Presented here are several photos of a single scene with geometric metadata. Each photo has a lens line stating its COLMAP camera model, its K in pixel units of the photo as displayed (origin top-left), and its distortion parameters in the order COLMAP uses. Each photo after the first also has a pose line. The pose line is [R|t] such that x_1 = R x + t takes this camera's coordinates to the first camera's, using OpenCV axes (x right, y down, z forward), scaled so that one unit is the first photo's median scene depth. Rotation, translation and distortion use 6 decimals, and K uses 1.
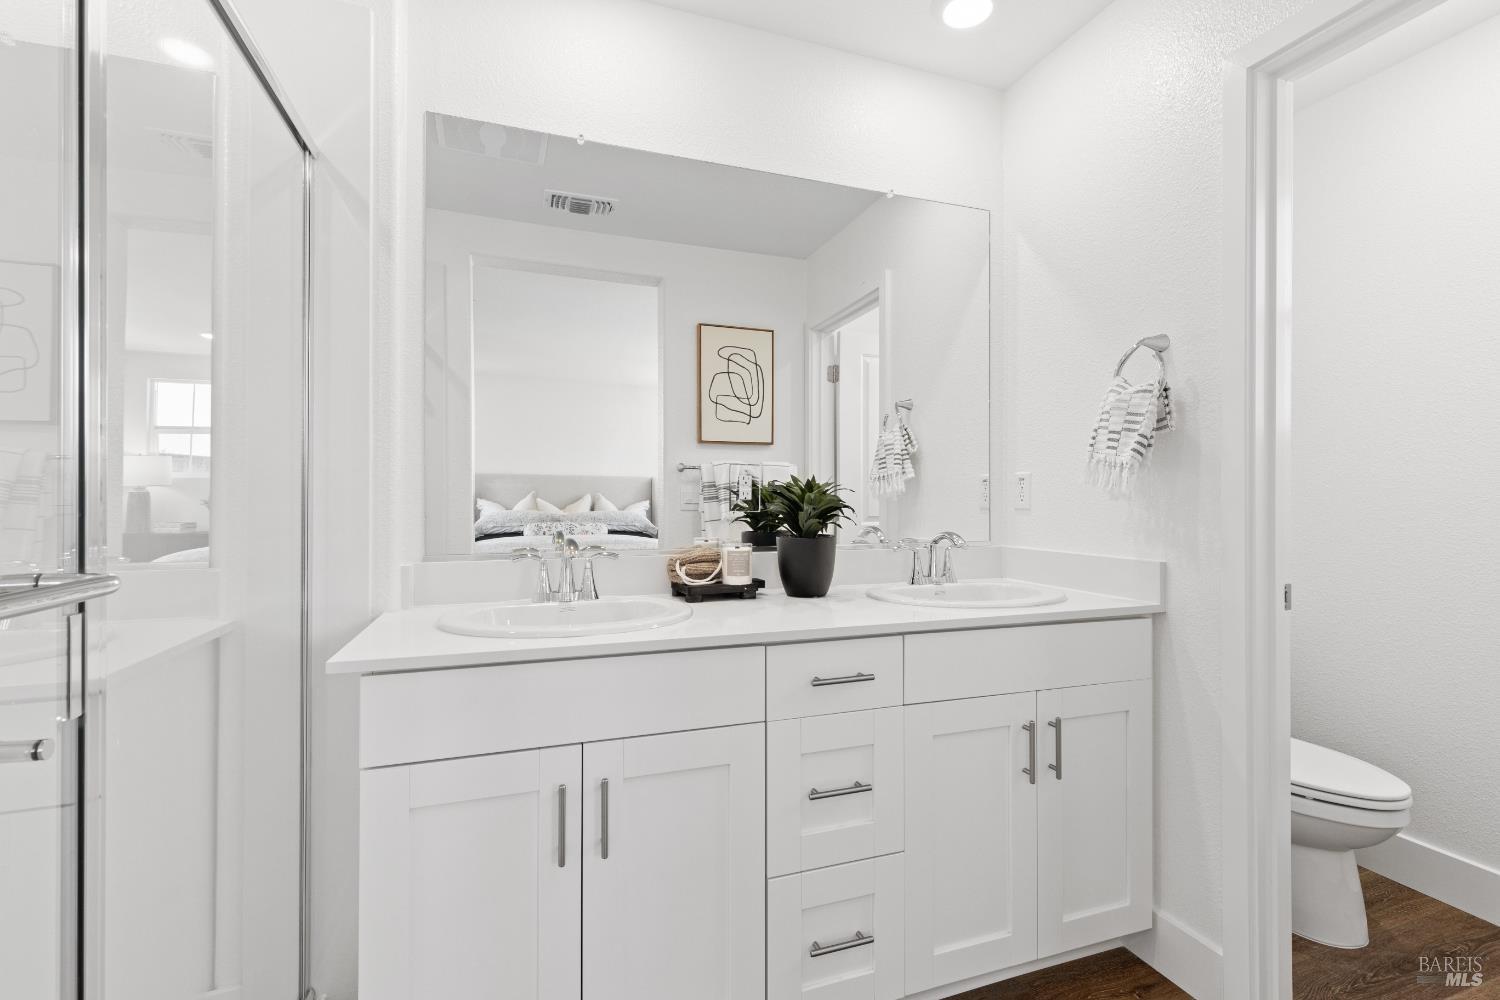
lens RADIAL K [[661.5, 0, 745.9], [0, 661.5, 497.7], [0, 0, 1]] dist [-0.001863, -0.007713]
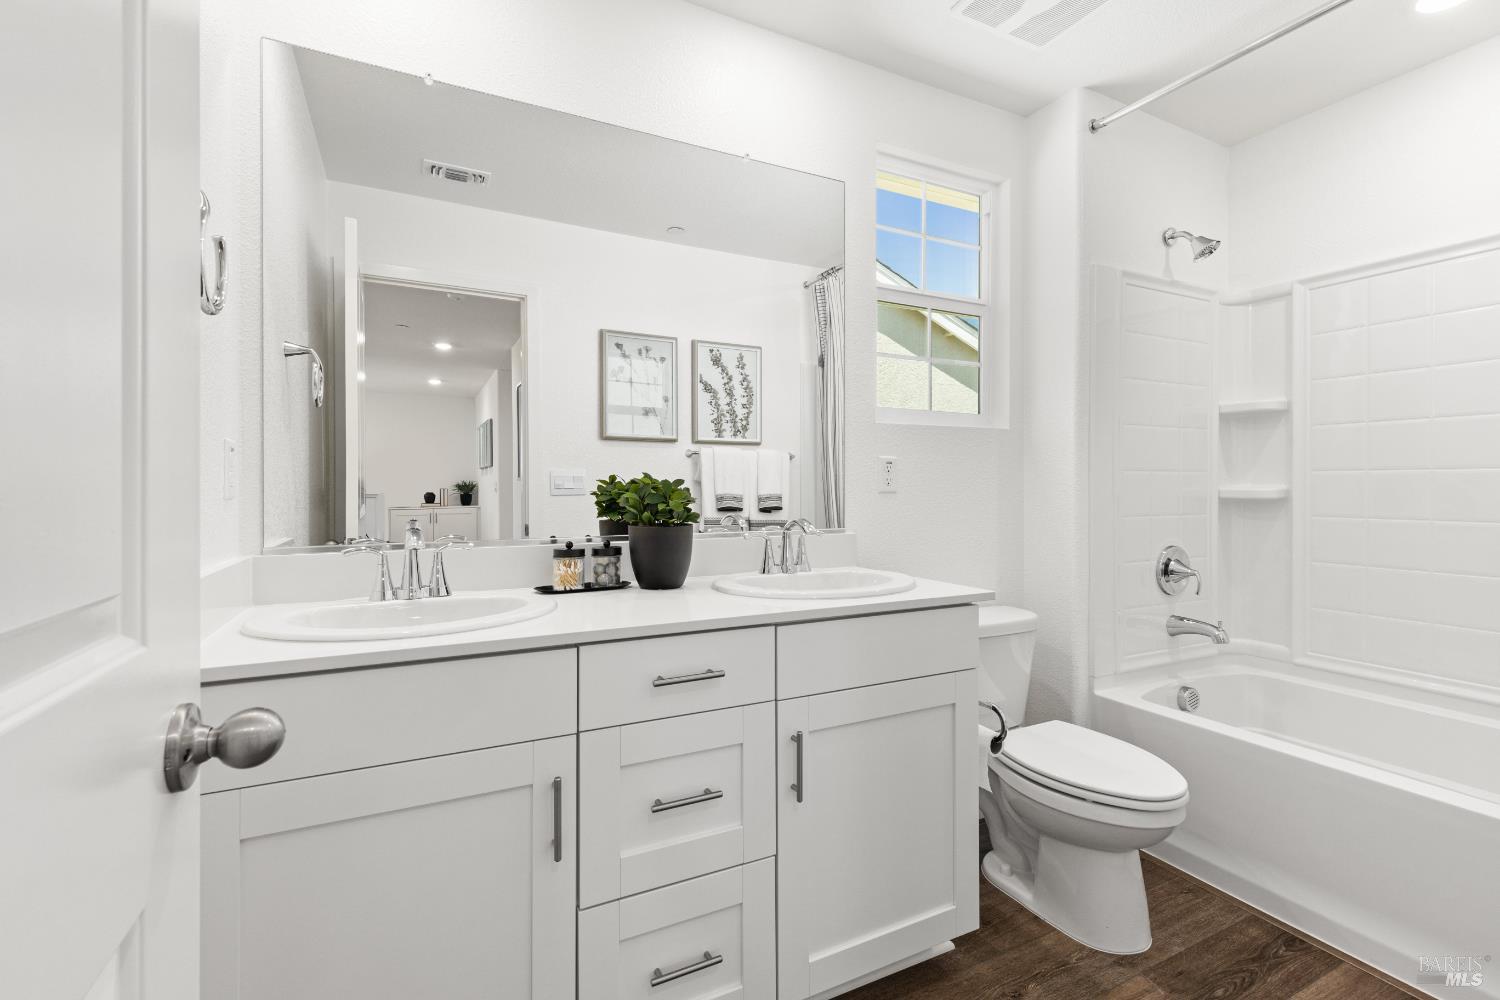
lens RADIAL K [[680.5, 0, 763.6], [0, 680.5, 482.4], [0, 0, 1]] dist [0.035126, -0.042721]
pose [[0.989640, 0.000289, 0.143571, 0.113443], [-0.000315, 1.000000, 0.000163, 0.000908], [-0.143571, -0.000206, 0.989640, 0.041150]]
